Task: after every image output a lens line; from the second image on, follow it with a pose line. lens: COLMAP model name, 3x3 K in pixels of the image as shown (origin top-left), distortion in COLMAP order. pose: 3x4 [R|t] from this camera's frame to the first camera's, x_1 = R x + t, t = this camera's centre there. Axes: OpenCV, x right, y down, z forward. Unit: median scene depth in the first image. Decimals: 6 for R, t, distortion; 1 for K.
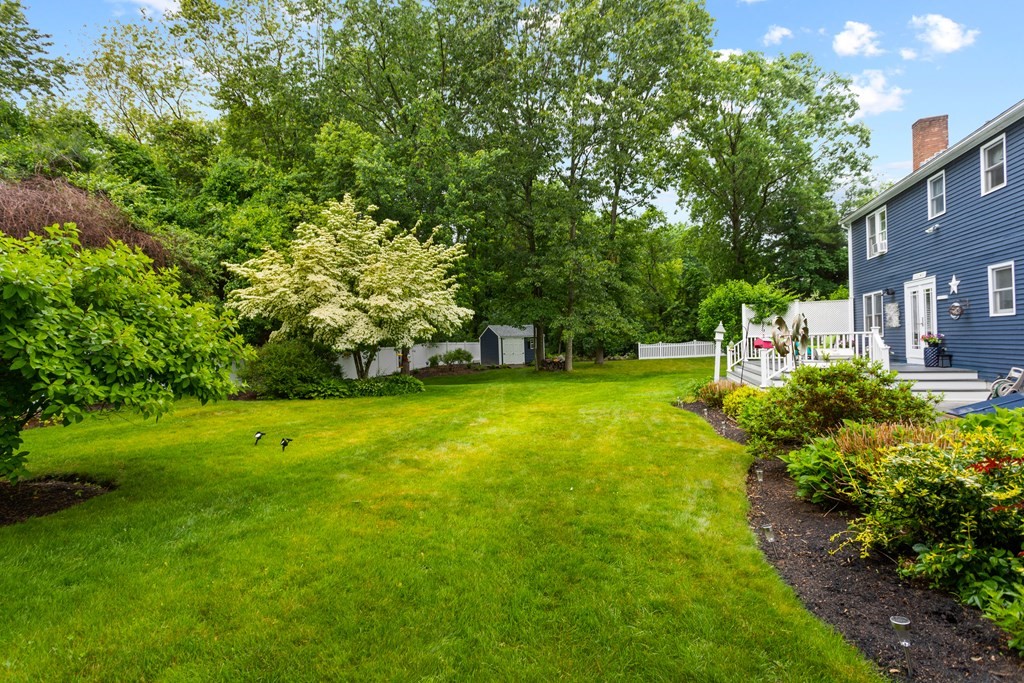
lens RADIAL K [[499.5, 0, 513.1], [0, 499.5, 338.1], [0, 0, 1]] dist [-0.005991, -0.001439]
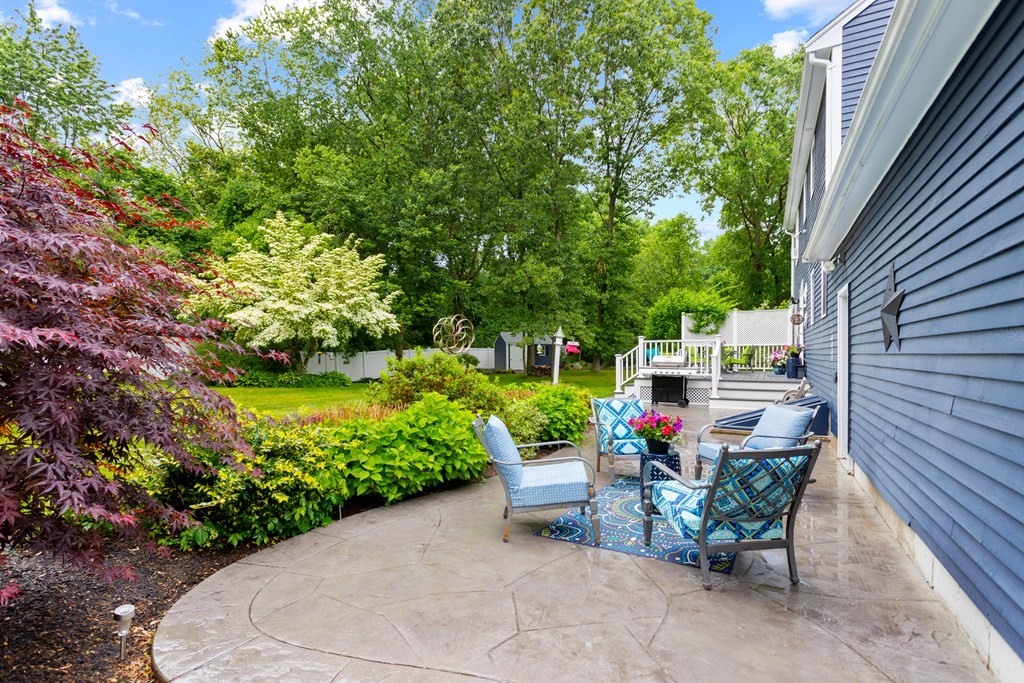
lens RADIAL K [[499.5, 0, 513.3], [0, 499.5, 349.9], [0, 0, 1]] dist [-0.005991, -0.001439]
pose [[0.982780, 0.025891, -0.182956, 0.318045], [-0.024766, 0.999658, 0.008431, 0.004970], [0.183112, -0.003754, 0.983085, -0.027205]]
